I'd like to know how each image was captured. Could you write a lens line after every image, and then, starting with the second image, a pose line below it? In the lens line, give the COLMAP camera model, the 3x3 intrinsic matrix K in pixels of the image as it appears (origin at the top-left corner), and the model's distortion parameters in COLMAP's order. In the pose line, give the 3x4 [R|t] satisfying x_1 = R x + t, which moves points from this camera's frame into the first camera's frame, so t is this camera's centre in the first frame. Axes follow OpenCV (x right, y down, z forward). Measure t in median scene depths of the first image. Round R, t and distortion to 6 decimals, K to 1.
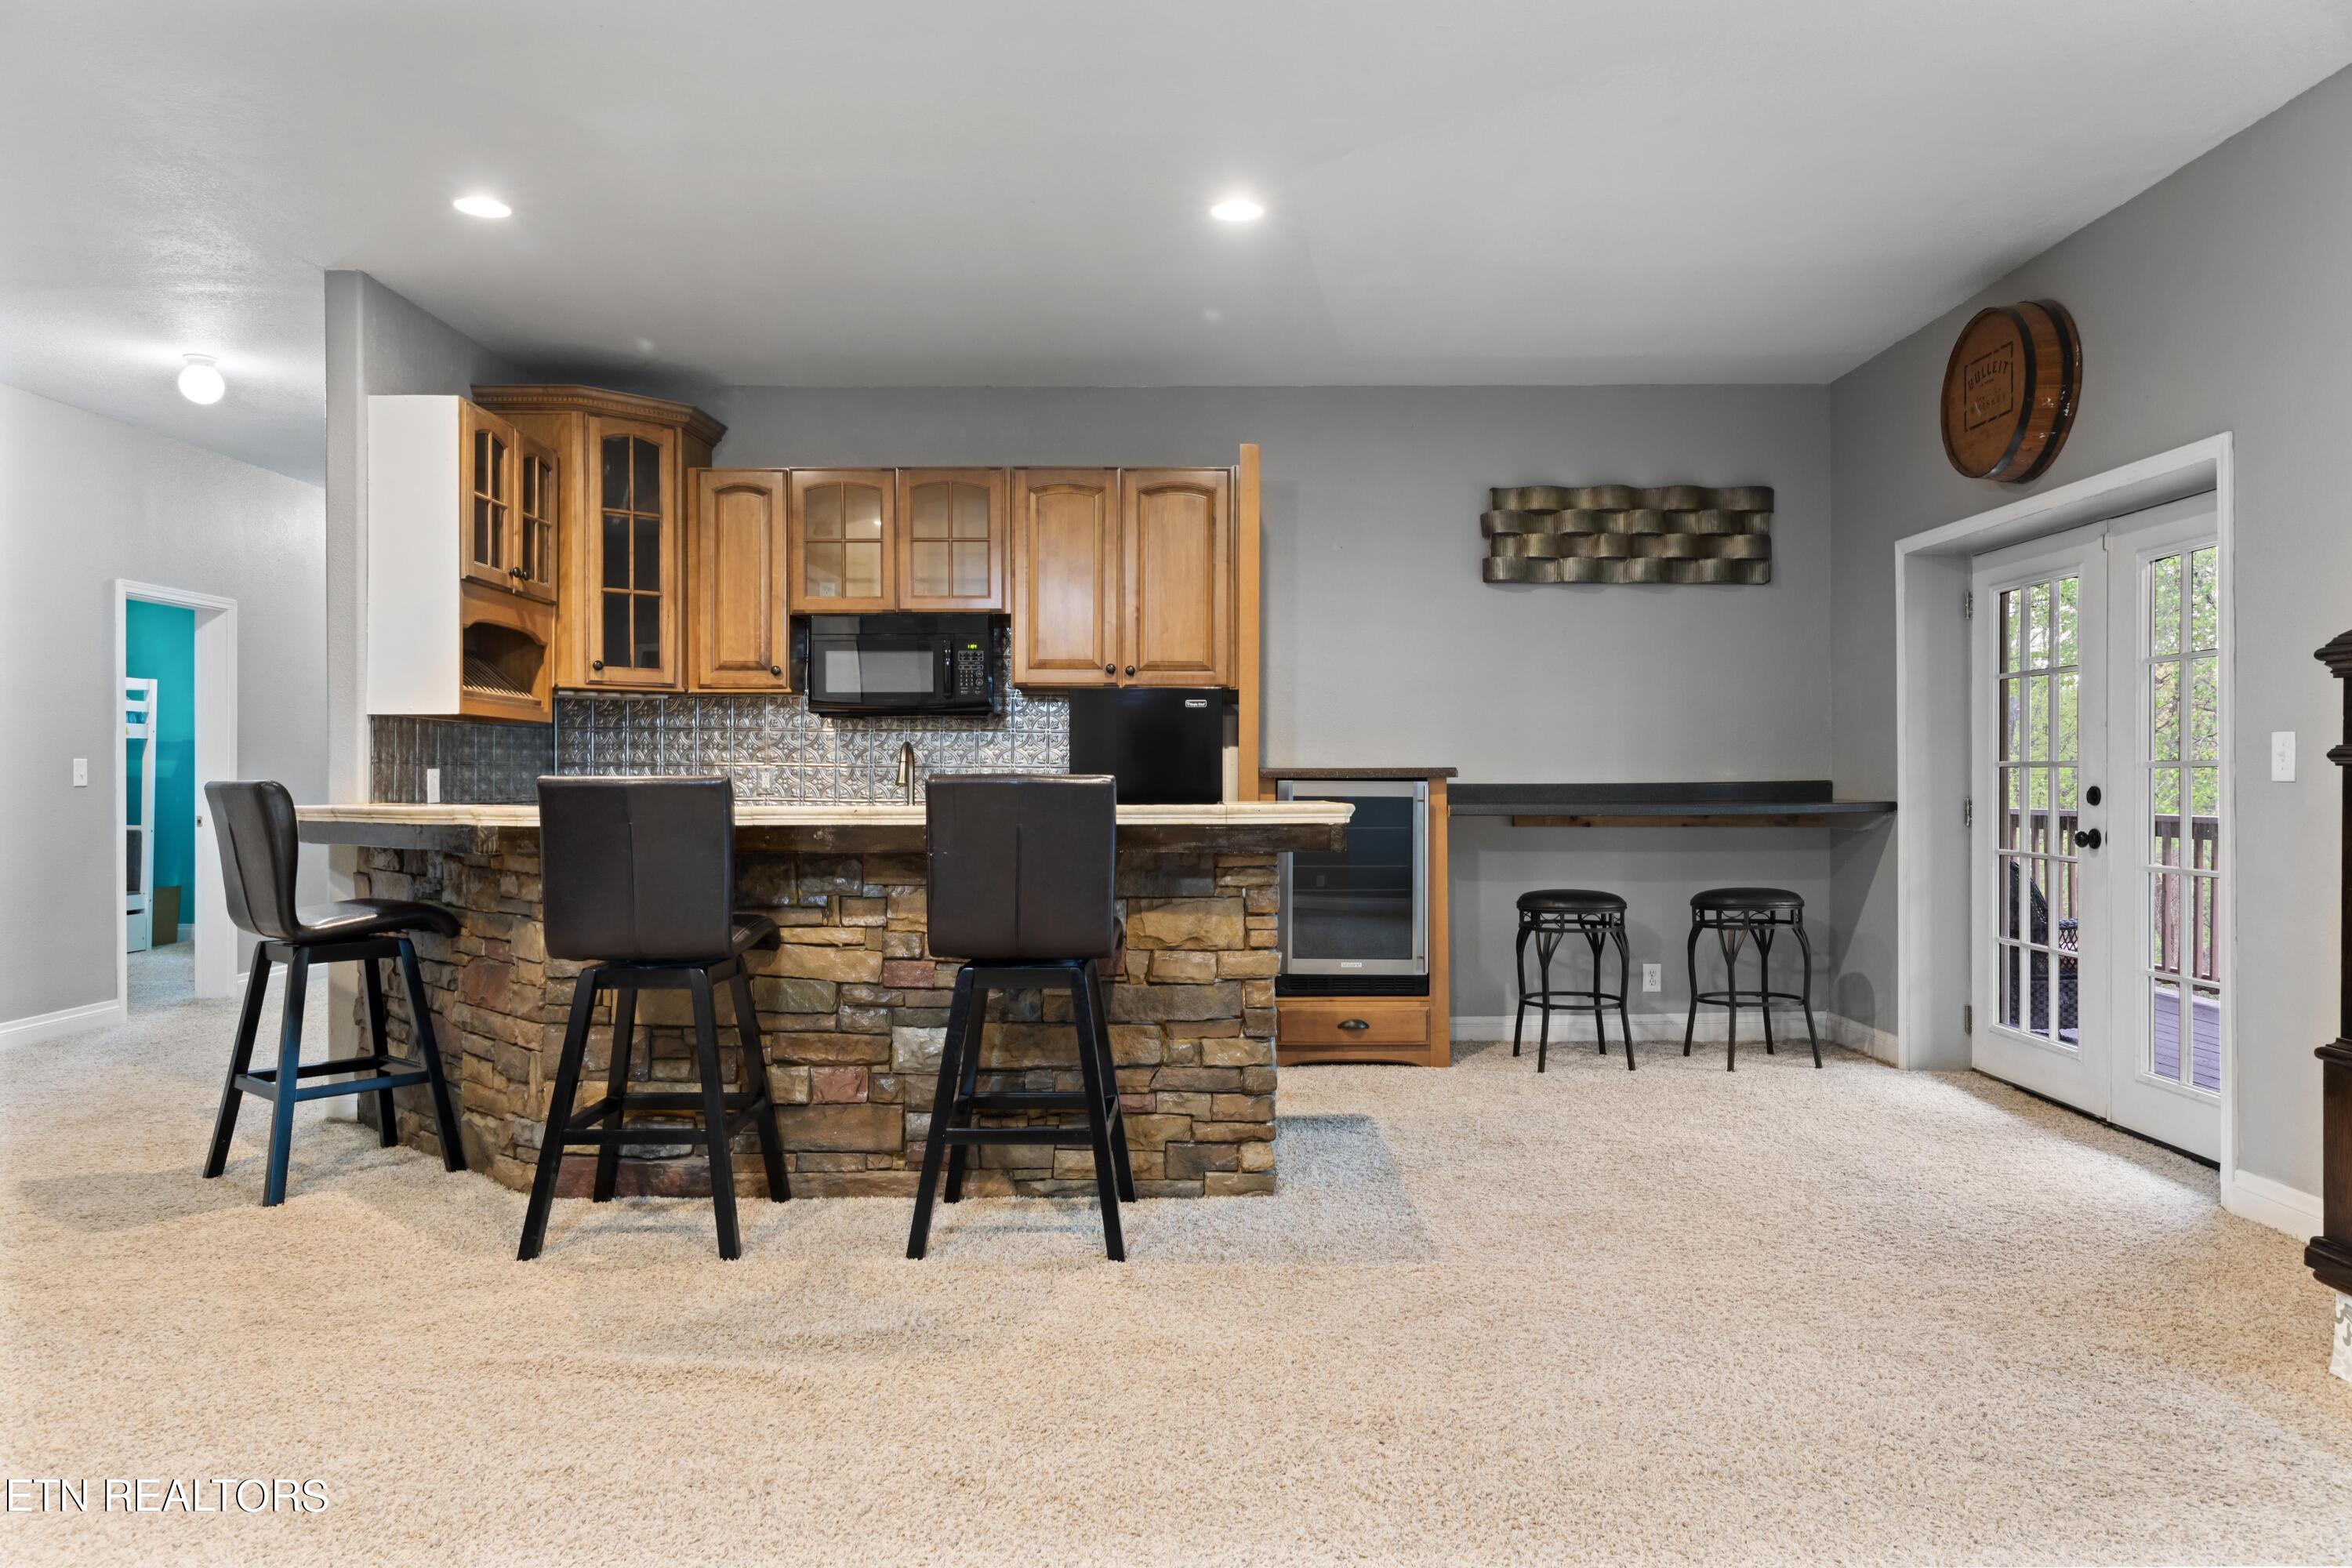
lens RADIAL K [[1544.5, 0, 1173.3], [0, 1544.5, 791.8], [0, 0, 1]] dist [0.005090, -0.001760]
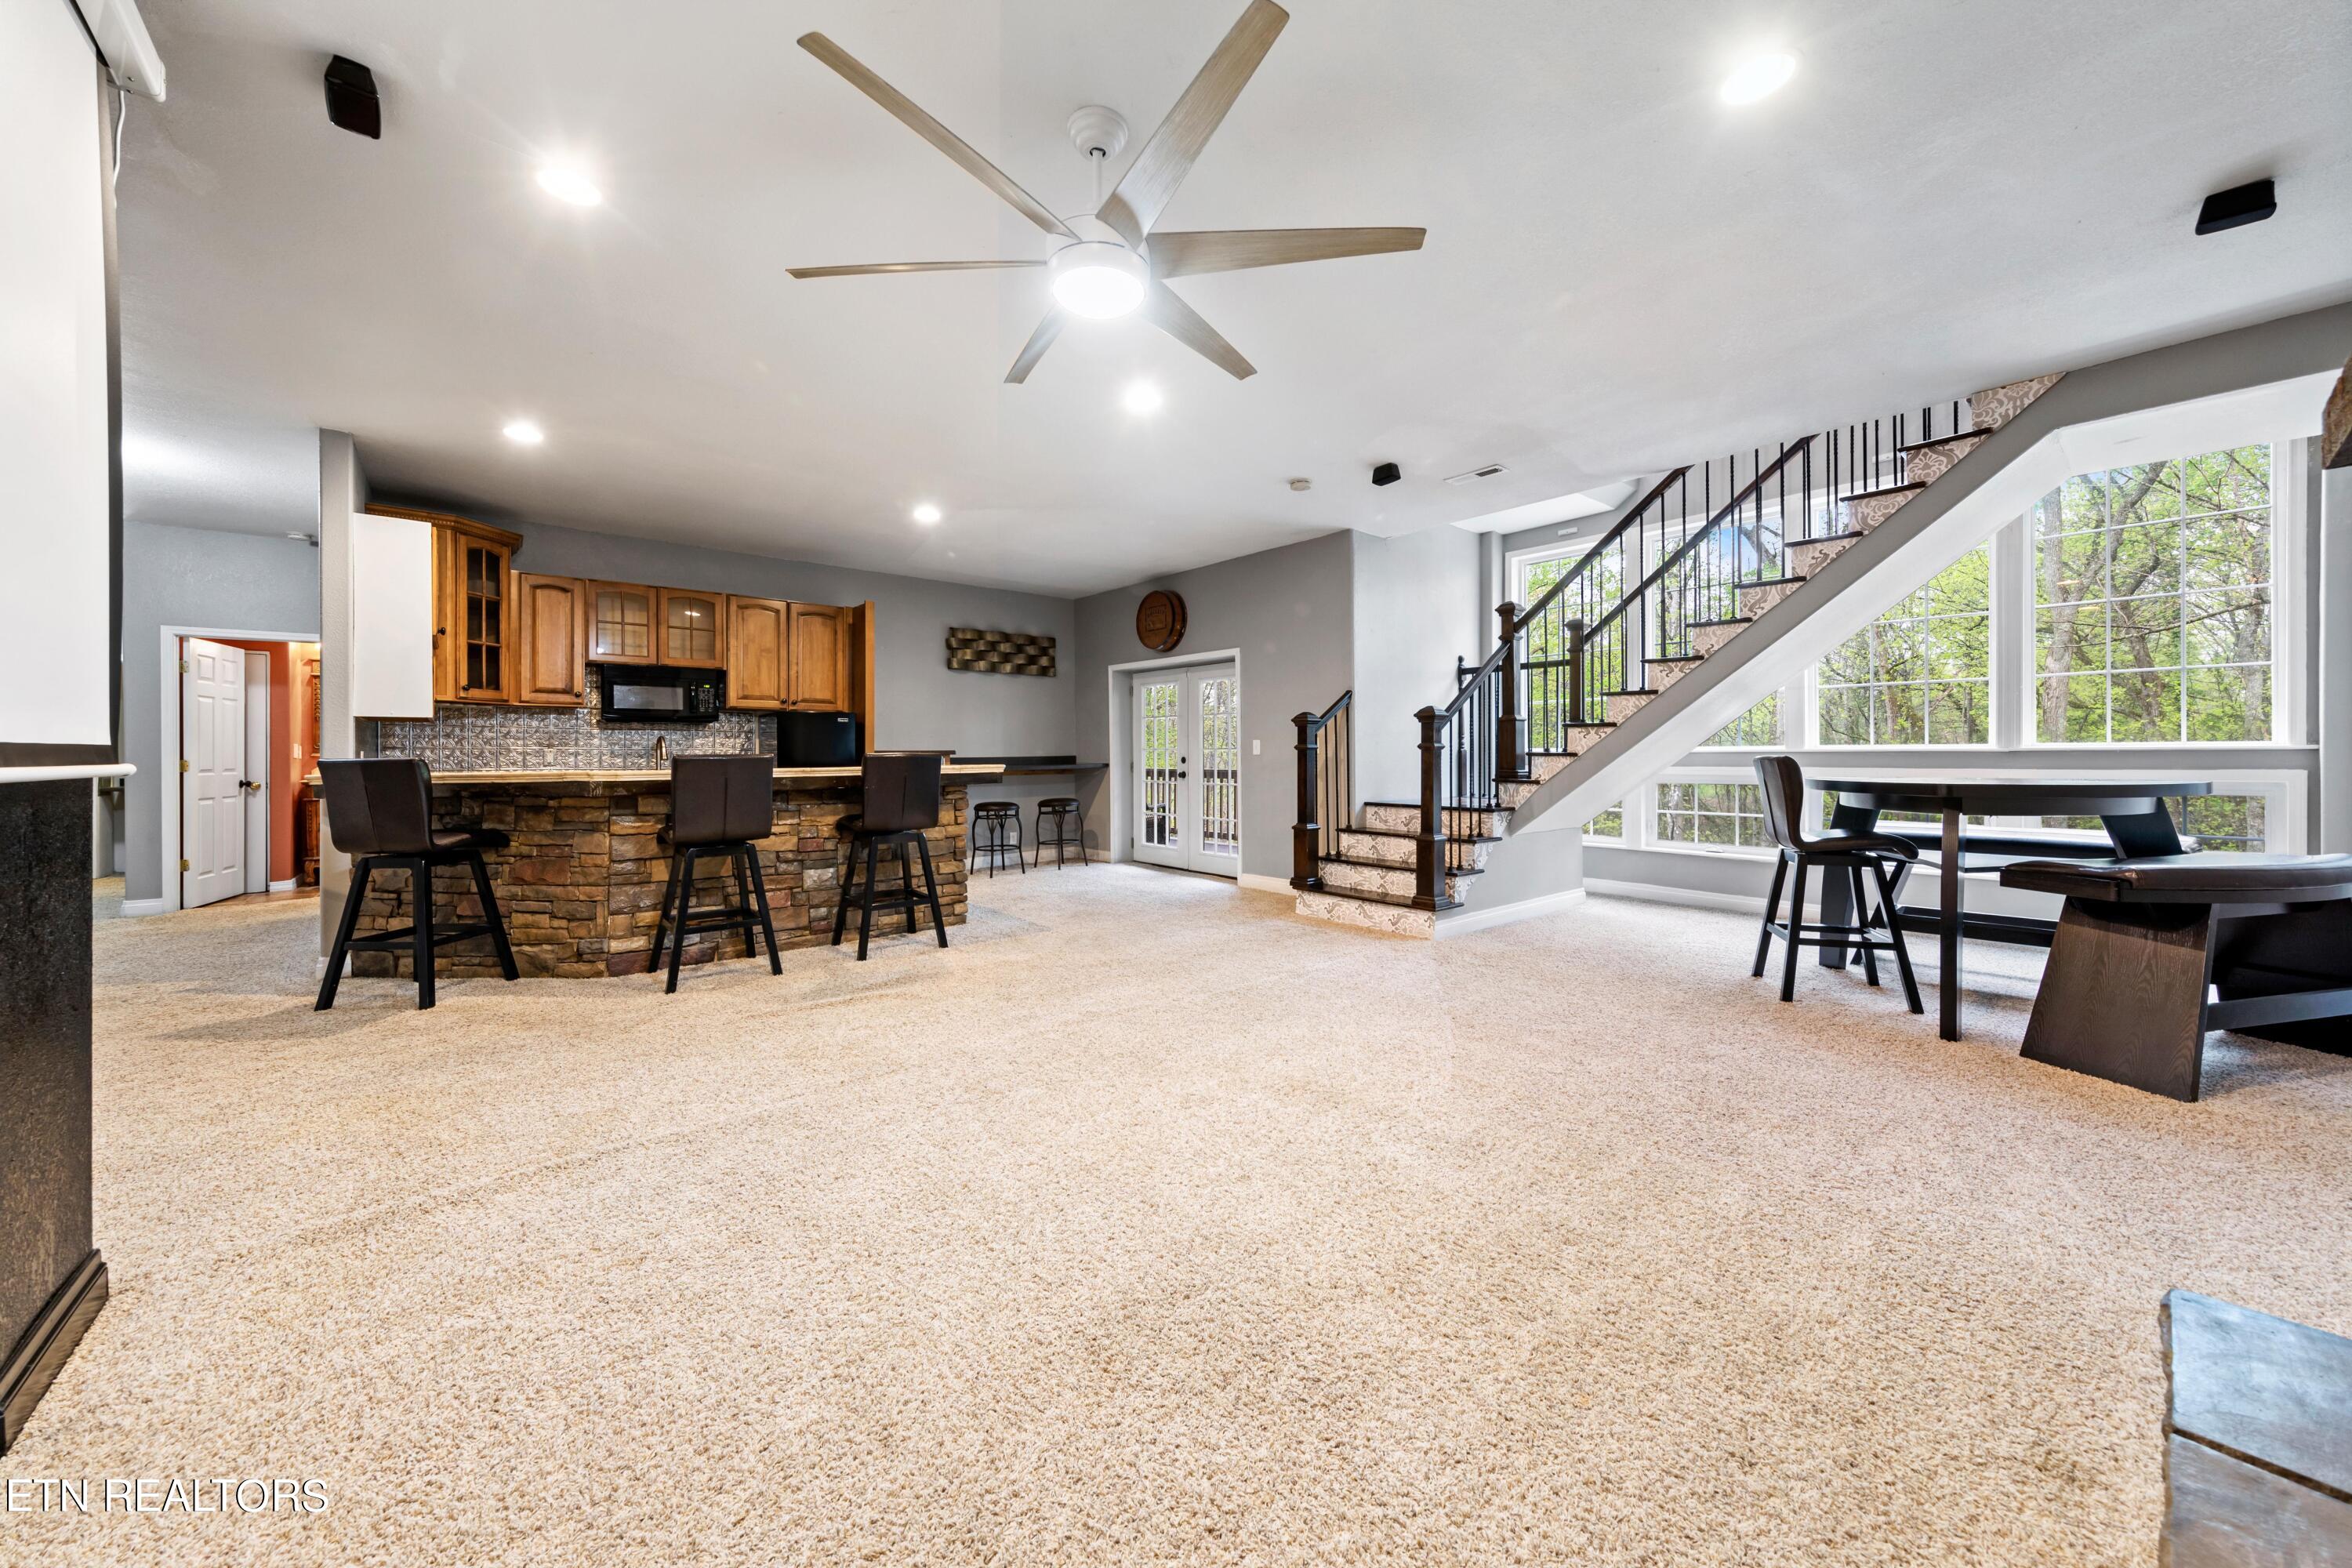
lens RADIAL K [[864.4, 0, 1168.3], [0, 864.4, 763.4], [0, 0, 1]] dist [0.000346, -0.000086]
pose [[0.751247, -0.009123, 0.659958, -0.410701], [0.009017, 0.999953, 0.003559, 0.001930], [-0.659959, 0.003277, 0.751294, -0.172848]]
